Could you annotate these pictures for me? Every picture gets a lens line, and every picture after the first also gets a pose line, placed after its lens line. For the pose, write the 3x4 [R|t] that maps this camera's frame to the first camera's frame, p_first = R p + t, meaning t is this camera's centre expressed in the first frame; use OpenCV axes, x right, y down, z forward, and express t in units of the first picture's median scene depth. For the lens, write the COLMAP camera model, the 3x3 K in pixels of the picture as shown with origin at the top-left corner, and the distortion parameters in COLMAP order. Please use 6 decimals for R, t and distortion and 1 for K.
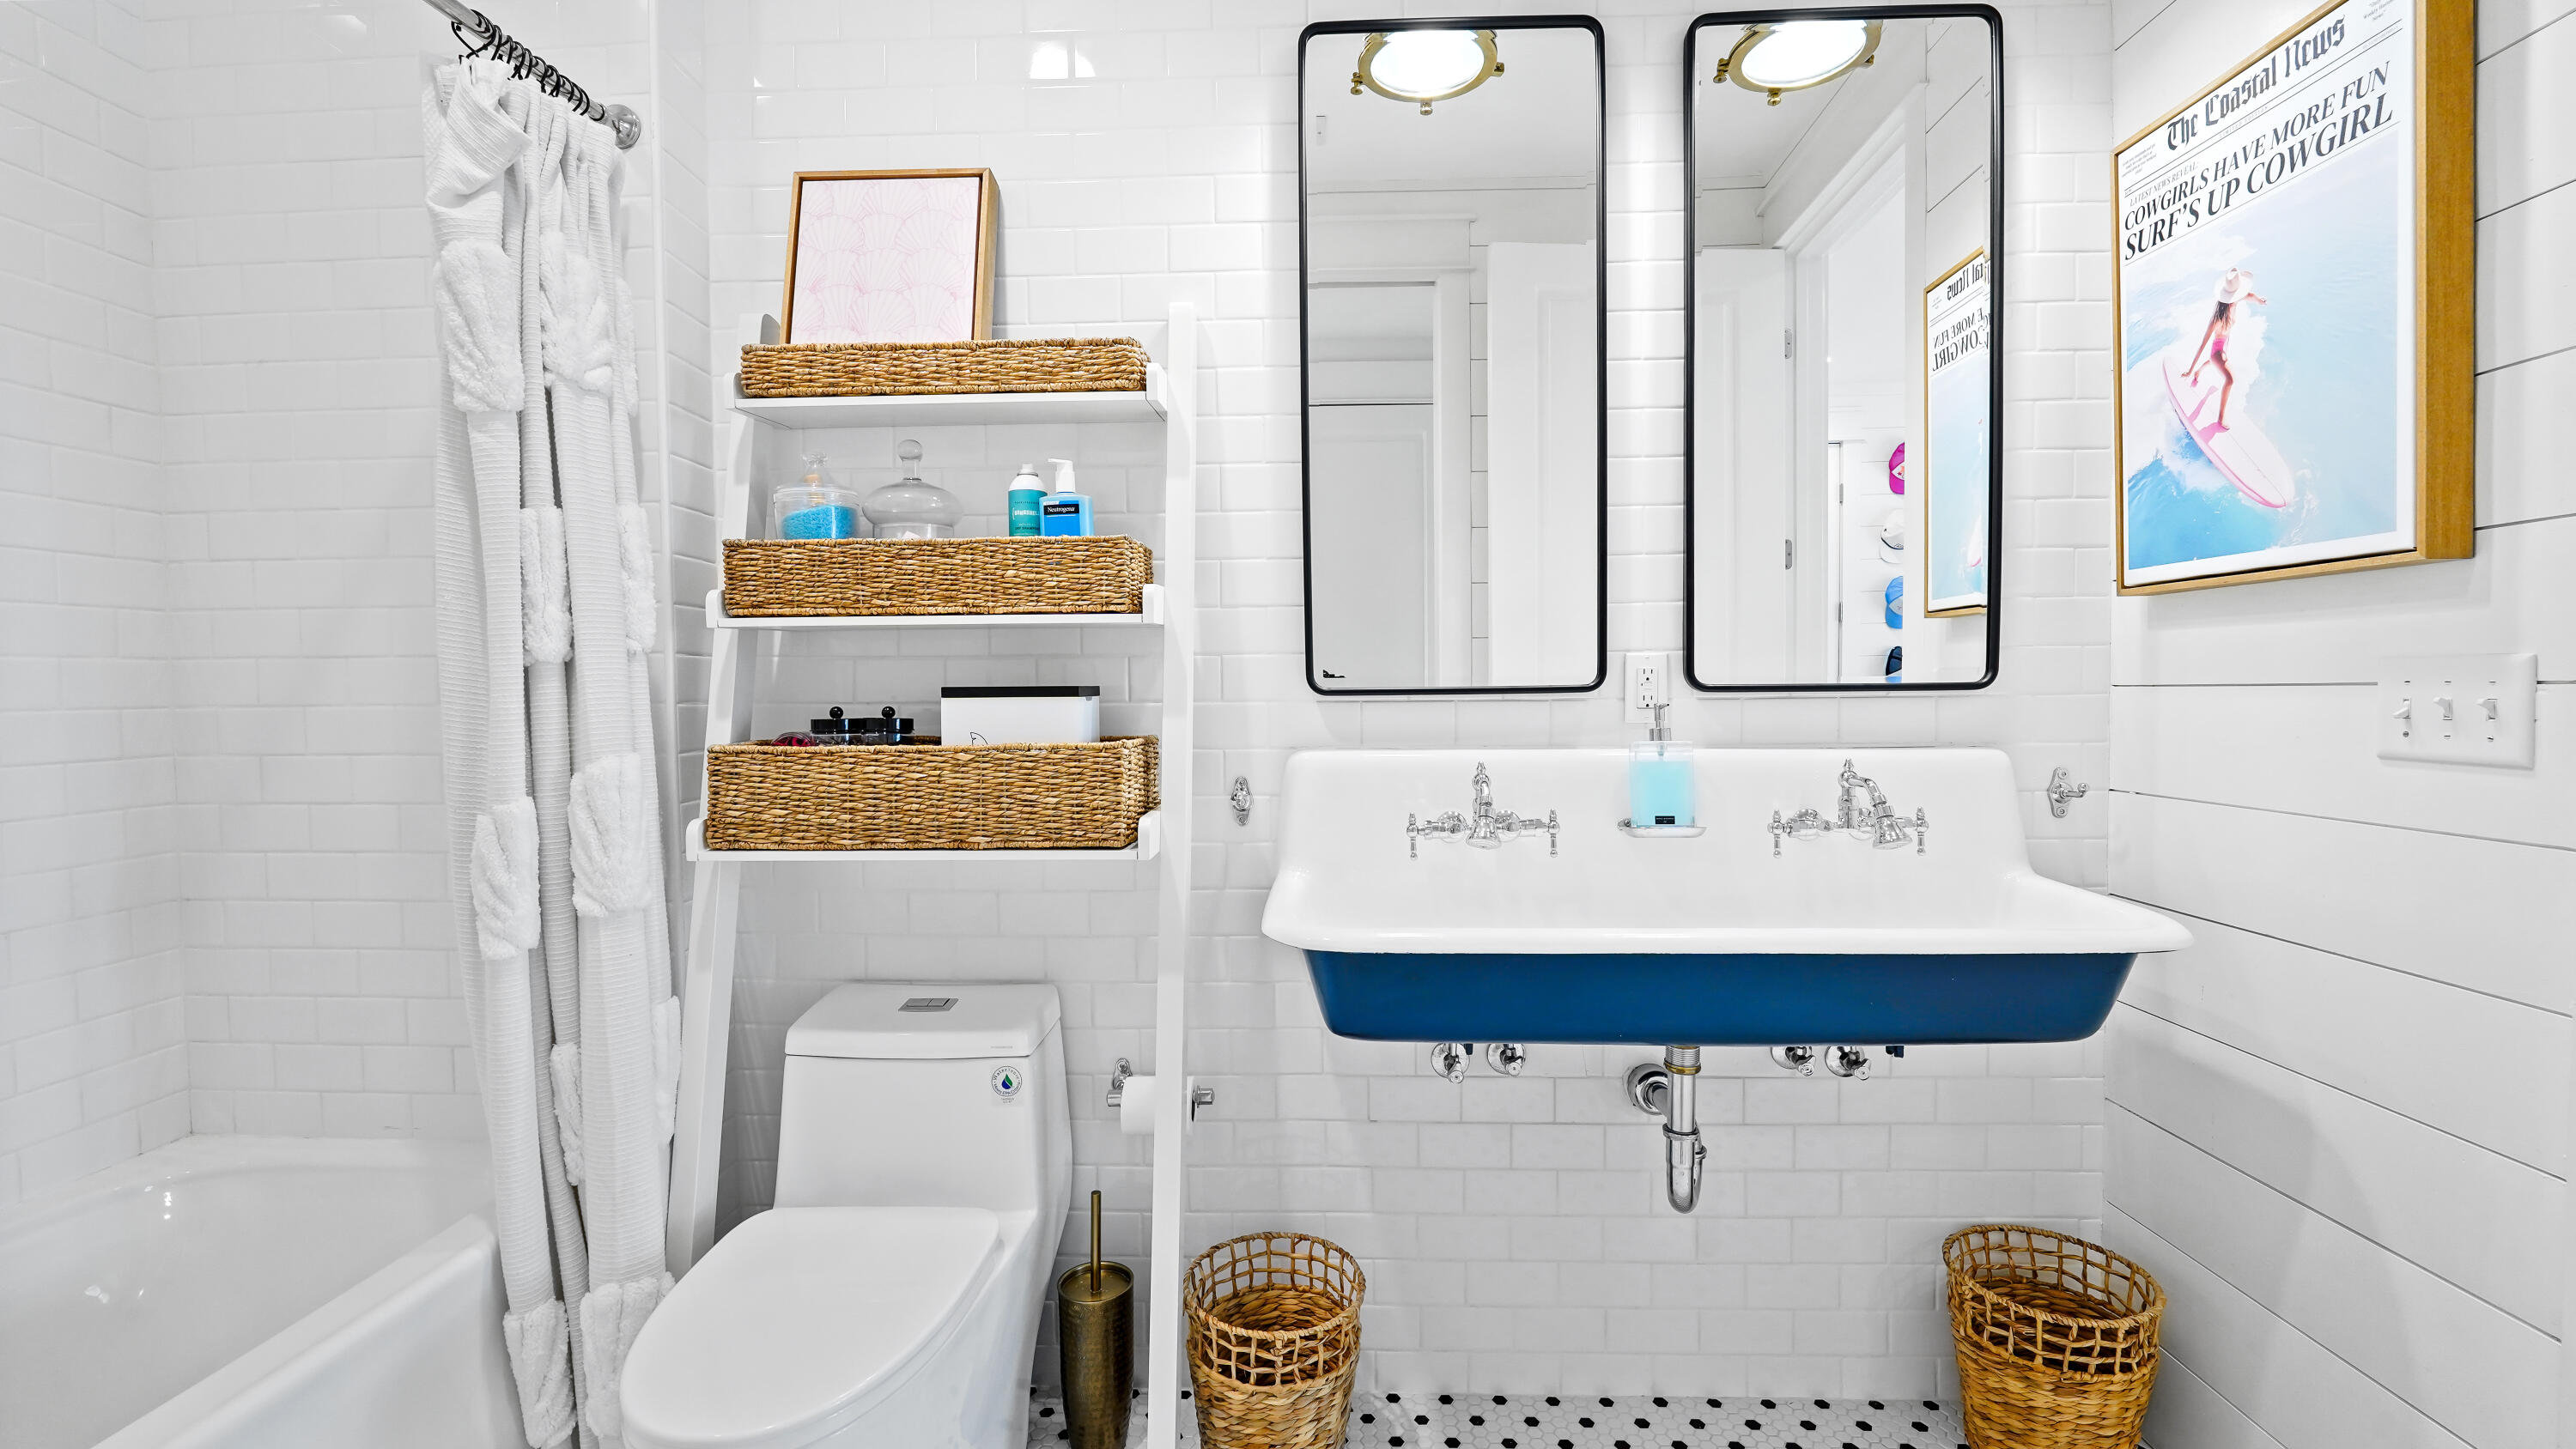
lens RADIAL K [[1057.6, 0, 1288.0], [0, 1057.6, 724.5], [0, 0, 1]] dist [0.000189, -0.007593]
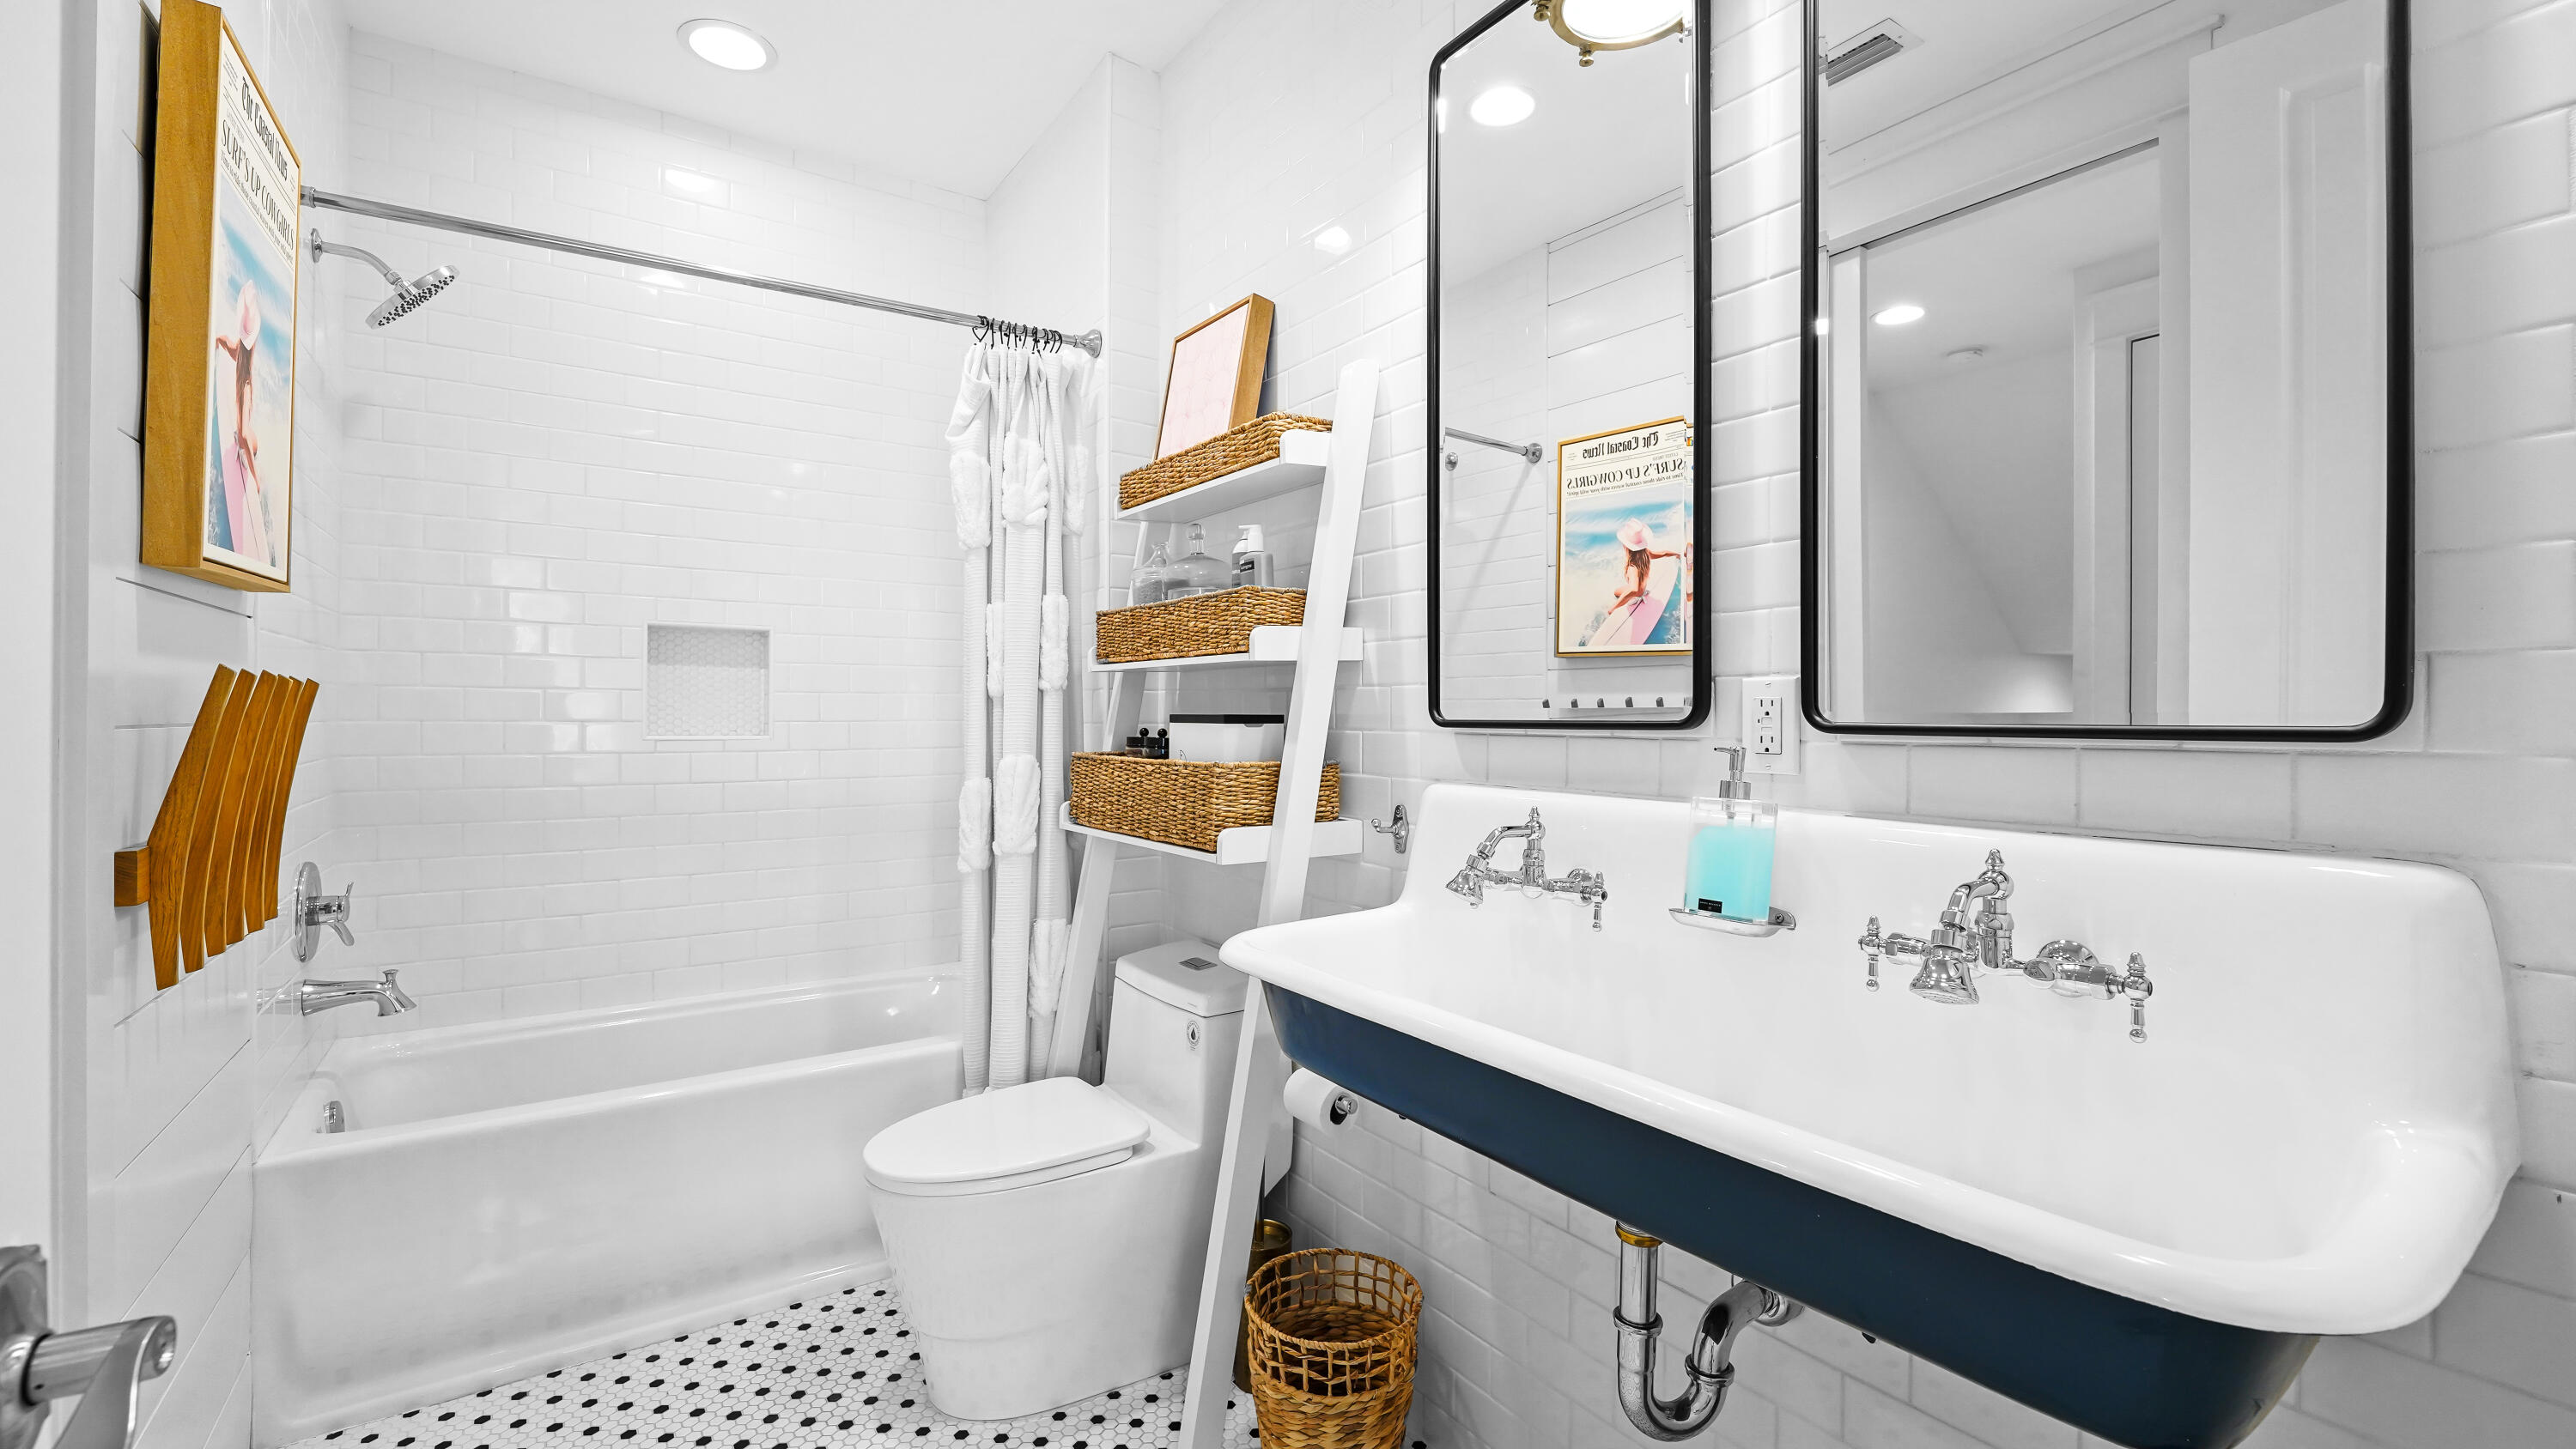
lens RADIAL K [[1057.6, 0, 1288.0], [0, 1057.6, 724.5], [0, 0, 1]] dist [0.000189, -0.007593]
pose [[0.606308, 0.018302, -0.795019, 0.772987], [-0.040764, 0.999136, -0.008087, -0.018033], [0.794184, 0.037312, 0.606531, 0.322284]]
